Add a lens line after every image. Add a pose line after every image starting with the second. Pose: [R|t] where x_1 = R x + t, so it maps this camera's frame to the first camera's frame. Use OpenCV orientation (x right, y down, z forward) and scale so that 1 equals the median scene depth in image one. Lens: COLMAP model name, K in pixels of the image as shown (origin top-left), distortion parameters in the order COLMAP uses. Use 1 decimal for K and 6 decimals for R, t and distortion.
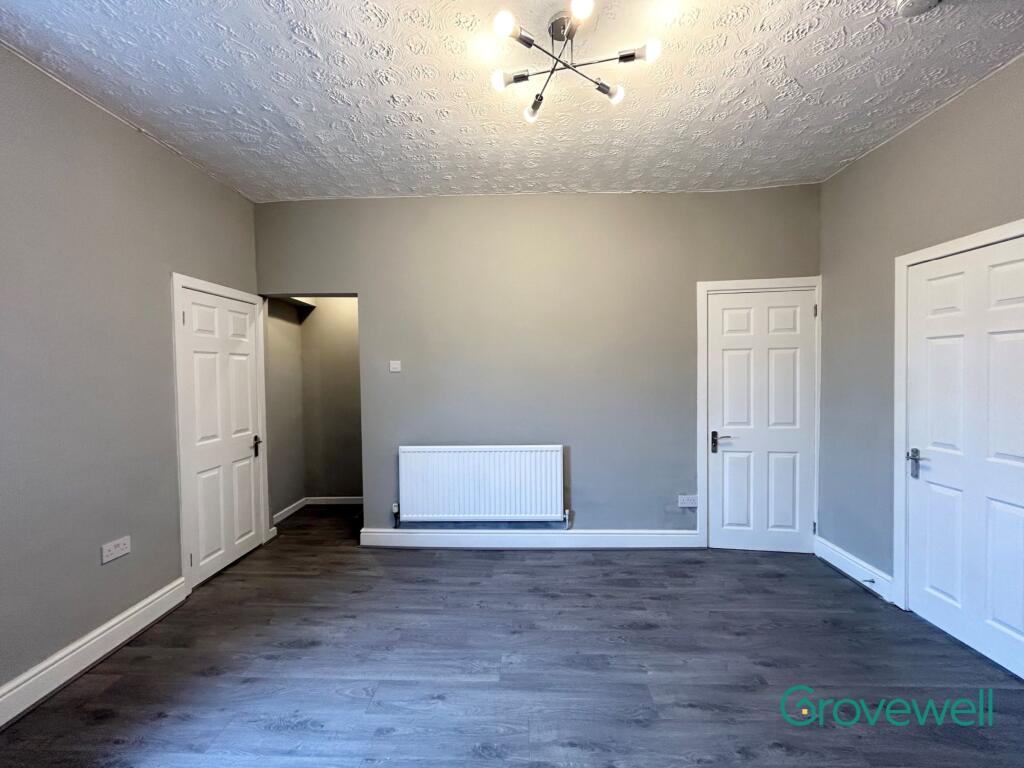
lens RADIAL K [[415.8, 0, 510.2], [0, 415.8, 382.5], [0, 0, 1]] dist [-0.006957, 0.001871]
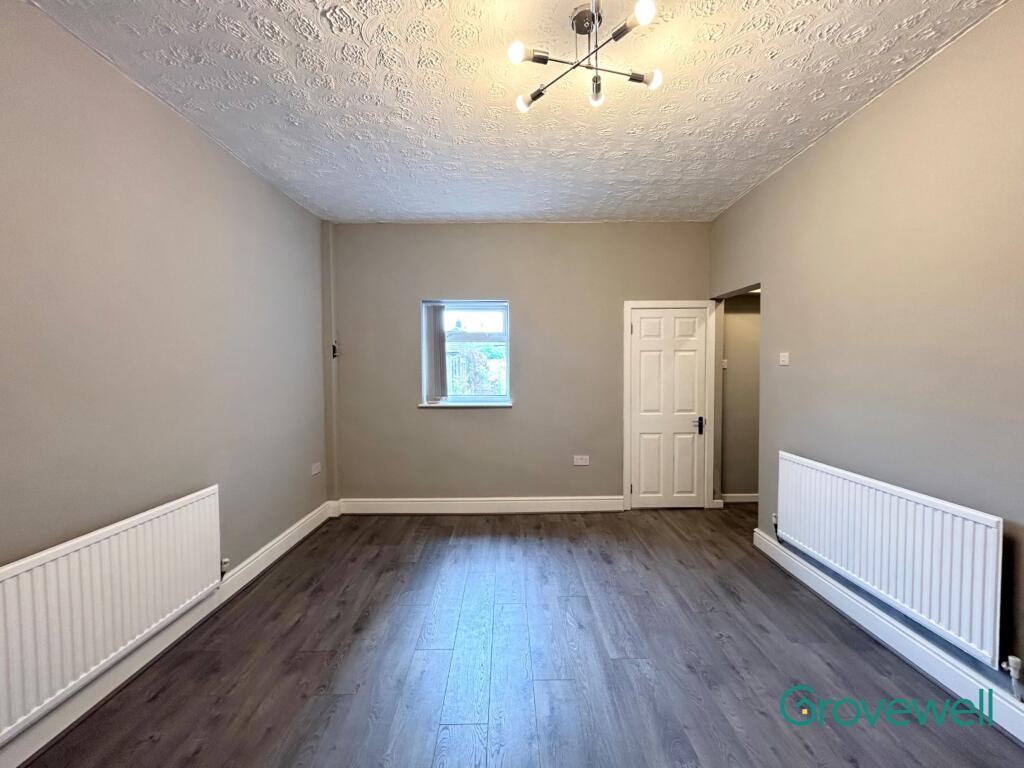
lens RADIAL K [[415.8, 0, 512.4], [0, 415.8, 381.3], [0, 0, 1]] dist [-0.006957, 0.001871]
pose [[0.041191, 0.047458, -0.998024, 0.656056], [-0.021519, 0.998682, 0.046601, -0.023642], [0.998920, 0.019557, 0.042158, 0.454769]]
